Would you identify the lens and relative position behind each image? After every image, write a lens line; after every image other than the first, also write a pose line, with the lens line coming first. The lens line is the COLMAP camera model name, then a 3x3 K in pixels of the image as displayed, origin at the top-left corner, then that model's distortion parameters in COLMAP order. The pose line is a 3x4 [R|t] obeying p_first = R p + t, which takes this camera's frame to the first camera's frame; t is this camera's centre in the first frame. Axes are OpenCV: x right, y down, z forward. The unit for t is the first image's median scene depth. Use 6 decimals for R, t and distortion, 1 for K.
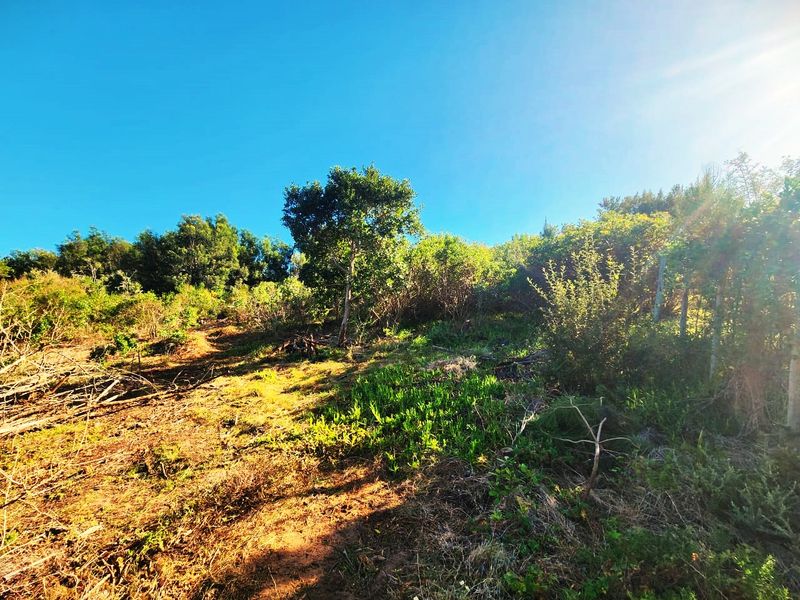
lens RADIAL K [[329.0, 0, 391.5], [0, 329.0, 300.3], [0, 0, 1]] dist [0.004009, -0.001429]
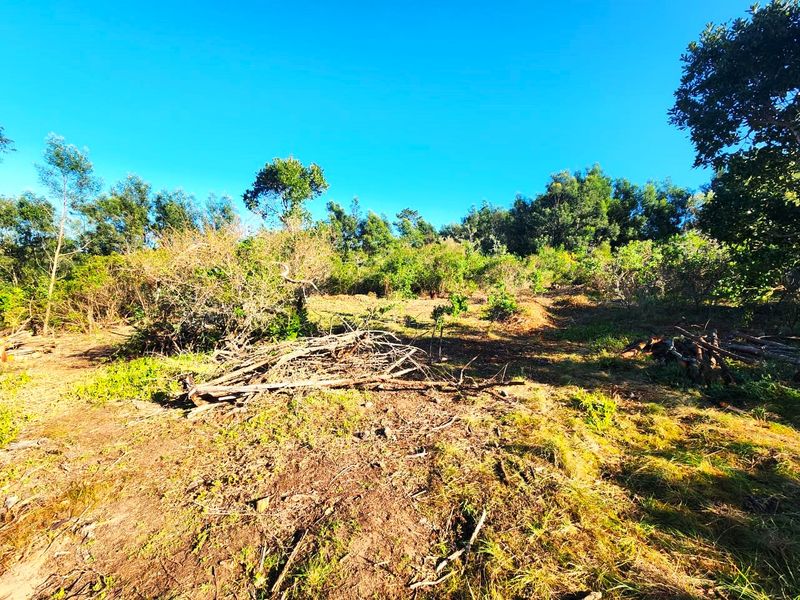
lens RADIAL K [[329.0, 0, 394.9], [0, 329.0, 298.6], [0, 0, 1]] dist [0.004009, -0.001429]
pose [[0.532258, 0.115929, -0.838607, -0.032764], [-0.026164, 0.992359, 0.120578, -0.000484], [0.846178, -0.042237, 0.531224, 0.118403]]
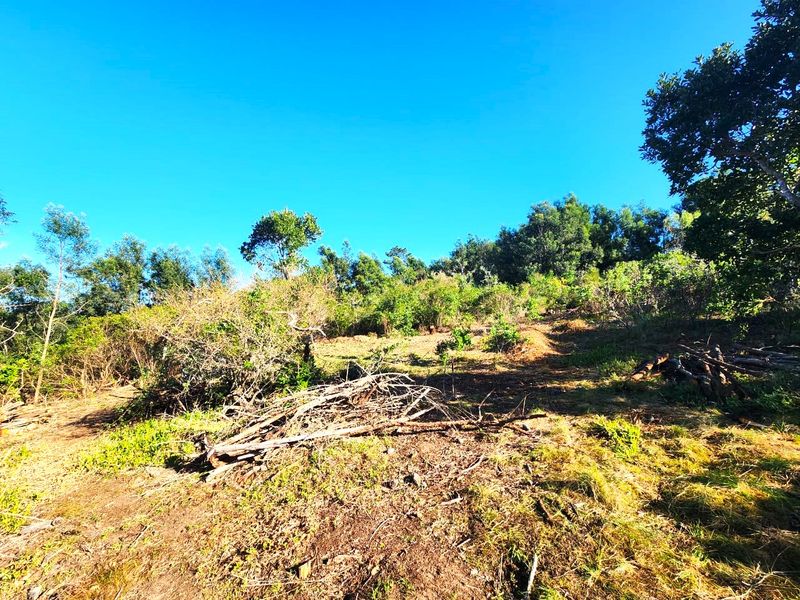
lens RADIAL K [[329.0, 0, 394.7], [0, 329.0, 297.8], [0, 0, 1]] dist [0.004009, -0.001429]
pose [[0.551219, -0.021650, -0.834080, -0.034120], [0.050276, 0.998709, 0.007302, -0.003831], [0.832845, -0.045959, 0.551595, 0.108392]]
